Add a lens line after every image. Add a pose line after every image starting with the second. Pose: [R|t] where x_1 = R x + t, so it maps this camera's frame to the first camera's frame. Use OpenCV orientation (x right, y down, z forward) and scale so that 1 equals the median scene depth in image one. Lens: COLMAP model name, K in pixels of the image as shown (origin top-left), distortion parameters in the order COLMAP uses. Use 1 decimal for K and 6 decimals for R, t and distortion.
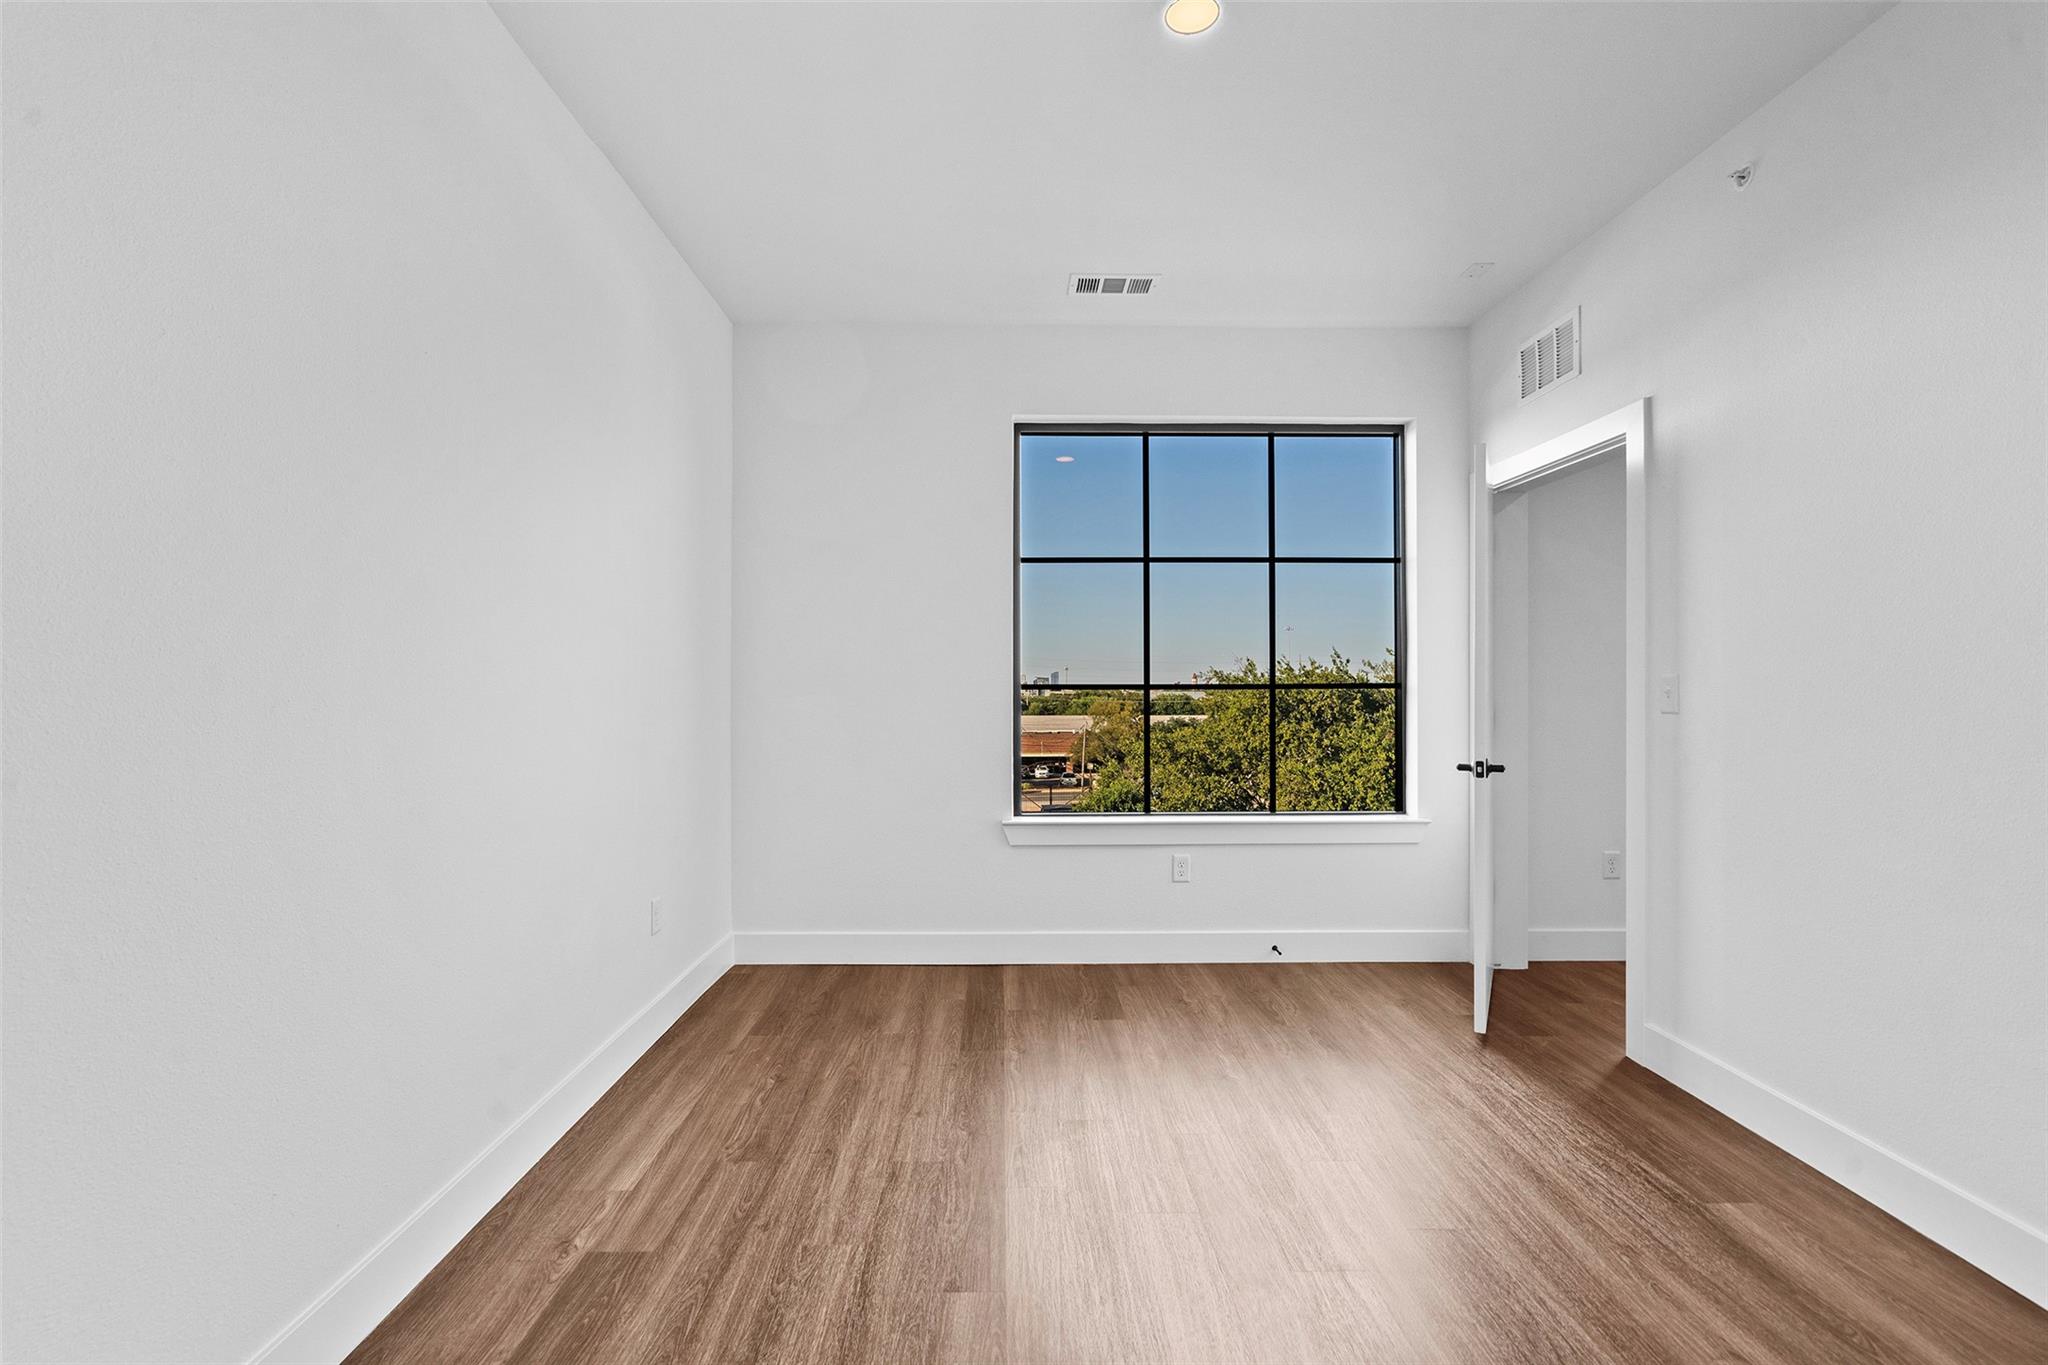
lens RADIAL K [[928.2, 0, 1021.8], [0, 928.2, 680.2], [0, 0, 1]] dist [-0.000273, -0.000210]
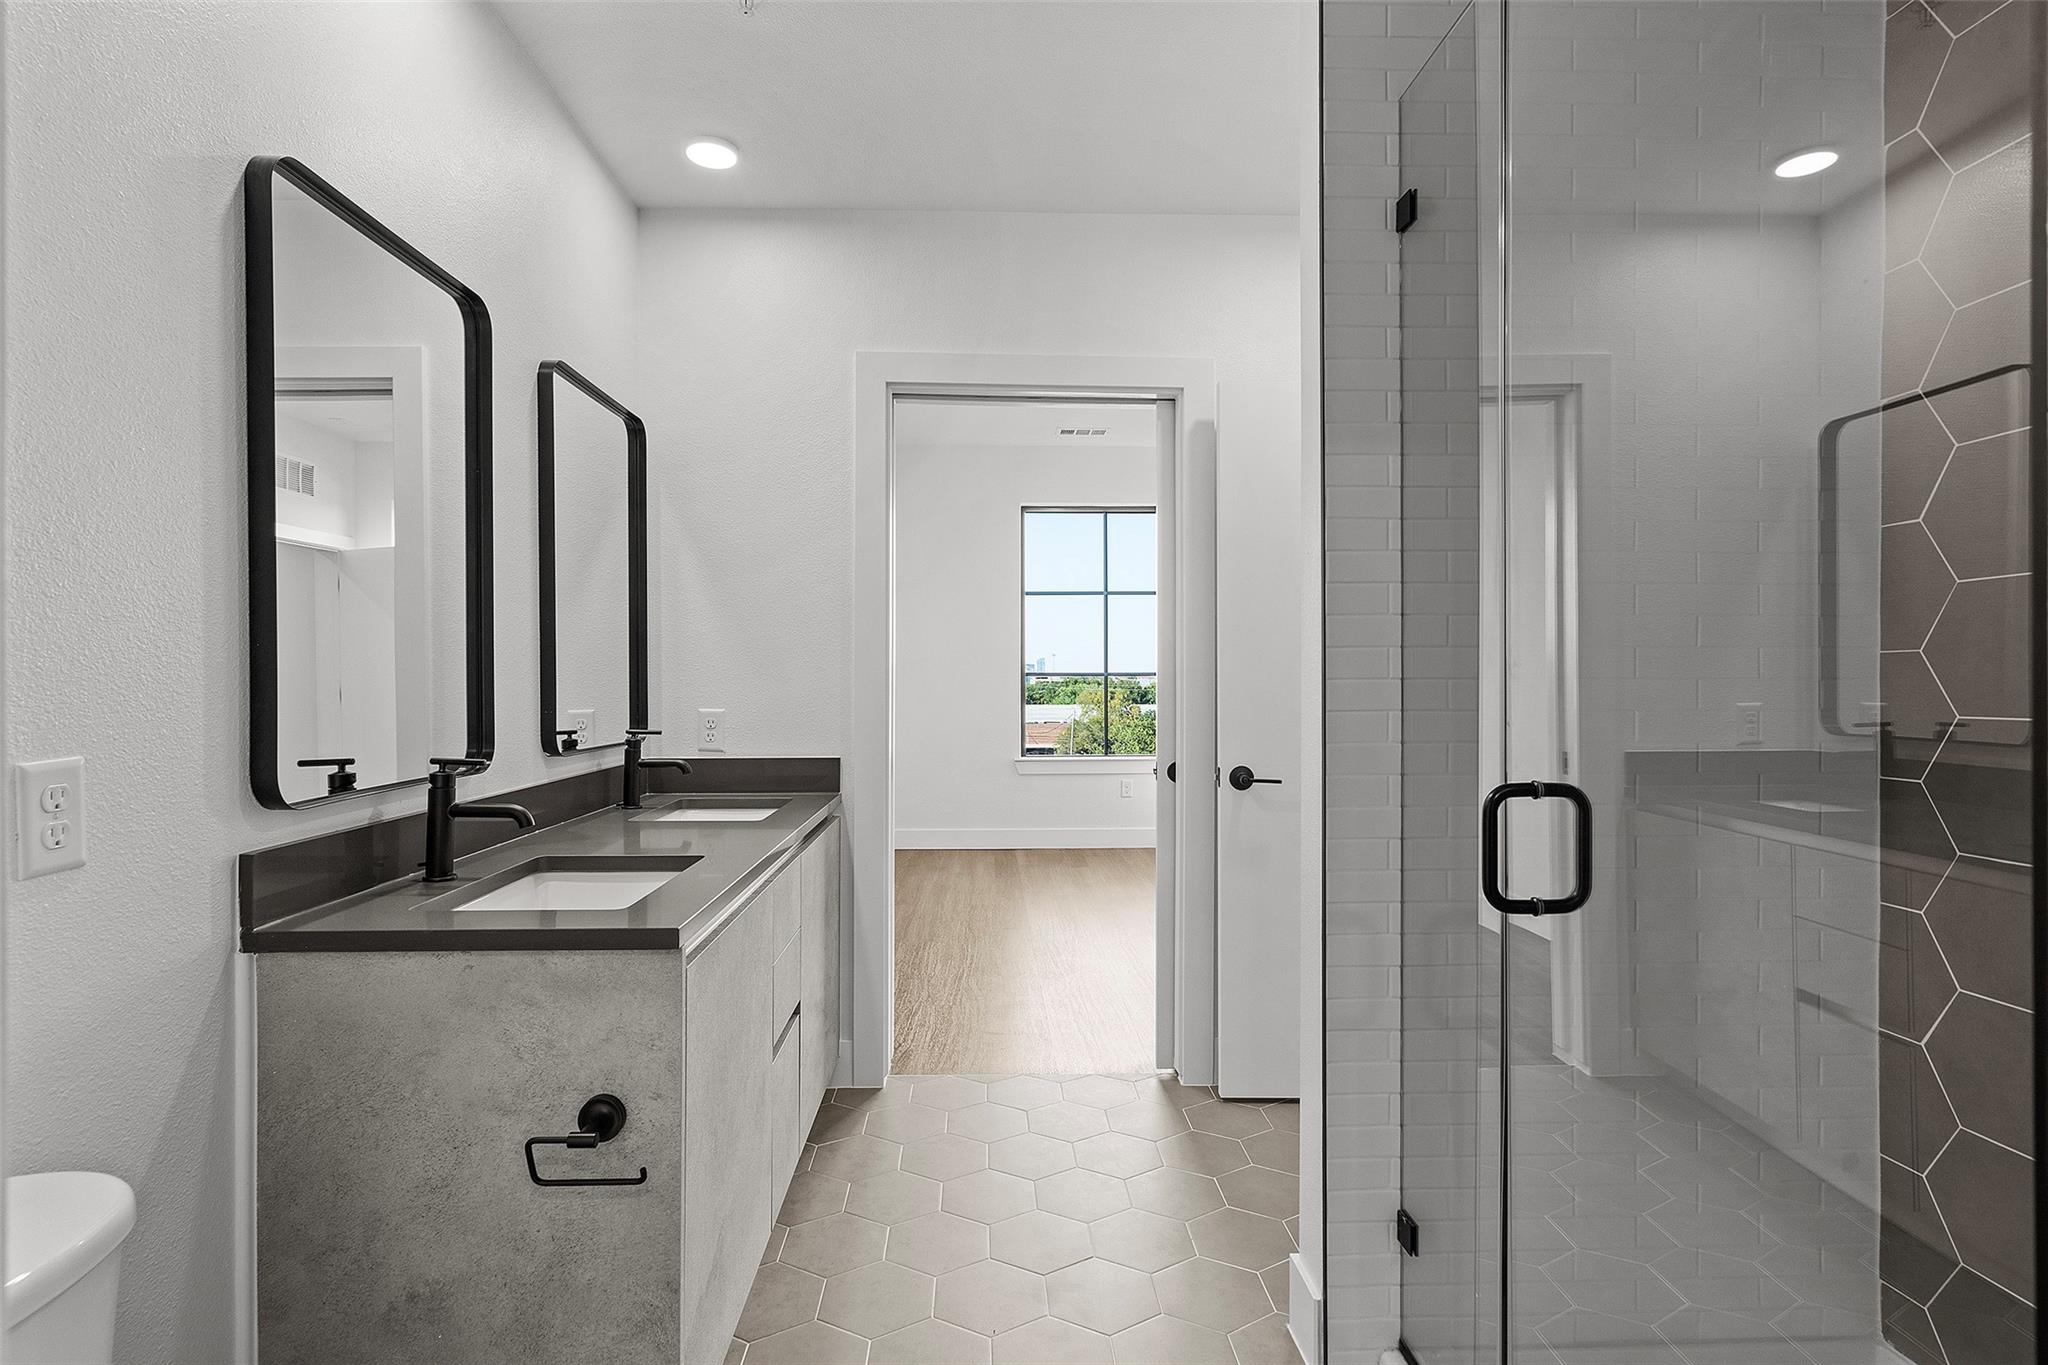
lens RADIAL K [[1012.9, 0, 1021.0], [0, 1012.9, 676.2], [0, 0, 1]] dist [-0.000077, -0.000005]
pose [[0.999875, -0.000644, 0.015813, -0.035356], [0.000501, 0.999959, 0.008995, -0.005440], [-0.015819, -0.008985, 0.999835, -0.703858]]
